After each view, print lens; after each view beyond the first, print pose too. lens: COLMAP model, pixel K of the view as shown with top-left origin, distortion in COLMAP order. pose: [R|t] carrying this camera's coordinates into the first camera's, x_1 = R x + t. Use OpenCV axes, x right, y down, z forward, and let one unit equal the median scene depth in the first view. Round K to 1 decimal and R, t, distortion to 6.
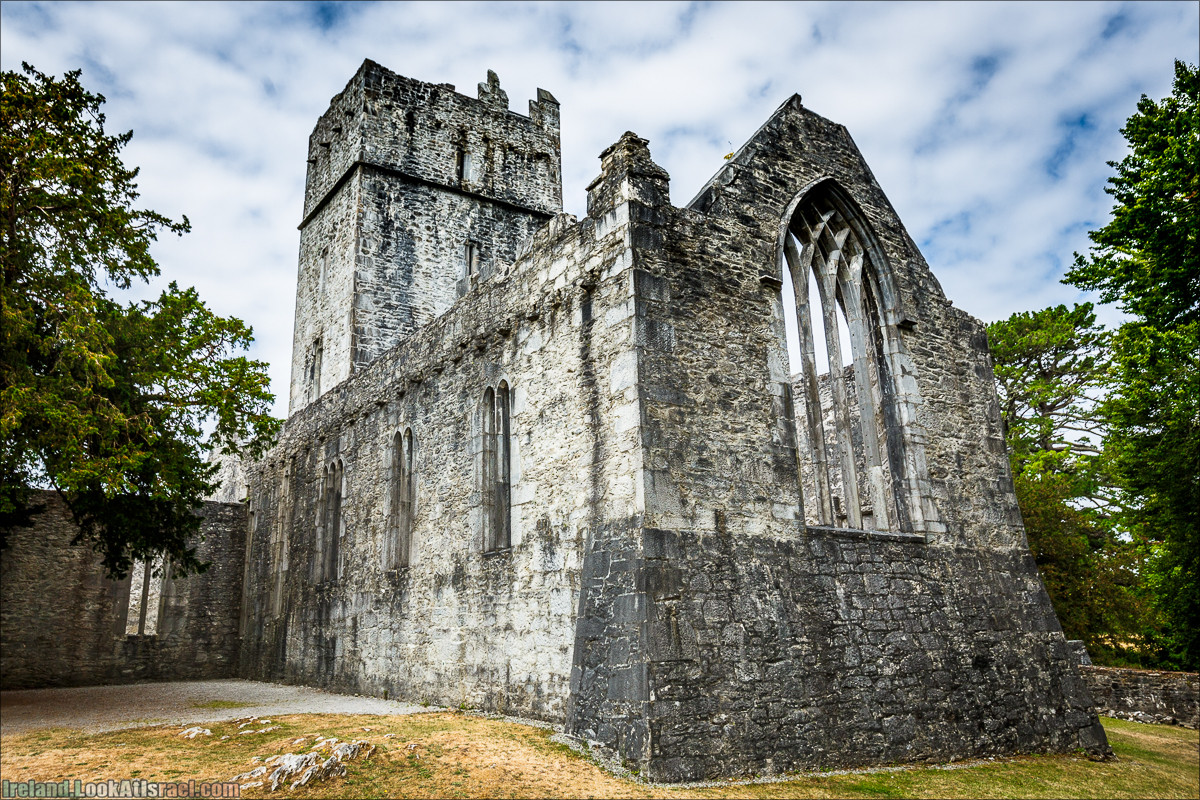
lens RADIAL K [[830.7, 0, 600.0], [0, 830.7, 400.0], [0, 0, 1]] dist [0.000201, -0.000417]
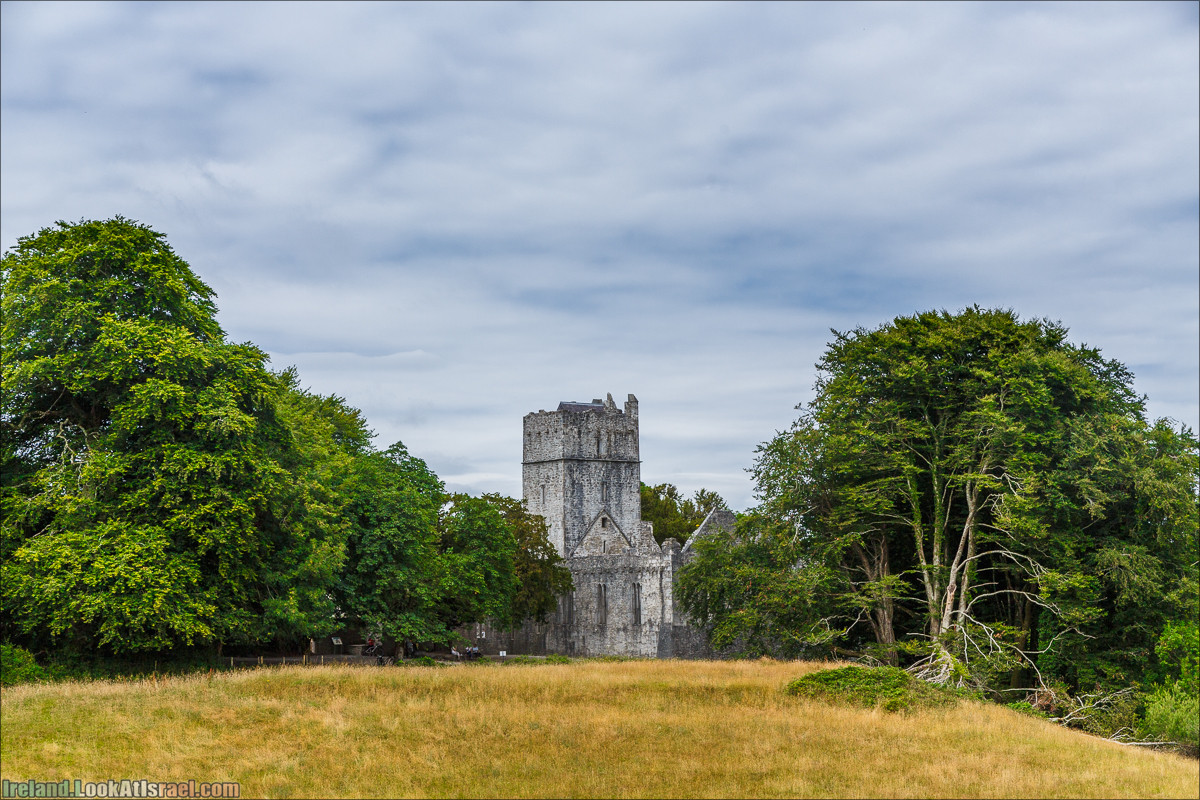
lens RADIAL K [[2124.6, 0, 600.0], [0, 2124.6, 400.0], [0, 0, 1]] dist [-0.004421, -0.001613]
pose [[0.999292, 0.025819, 0.027354, -0.540045], [-0.030284, 0.983570, 0.177967, -2.422011], [-0.022309, -0.178670, 0.983656, -7.980500]]
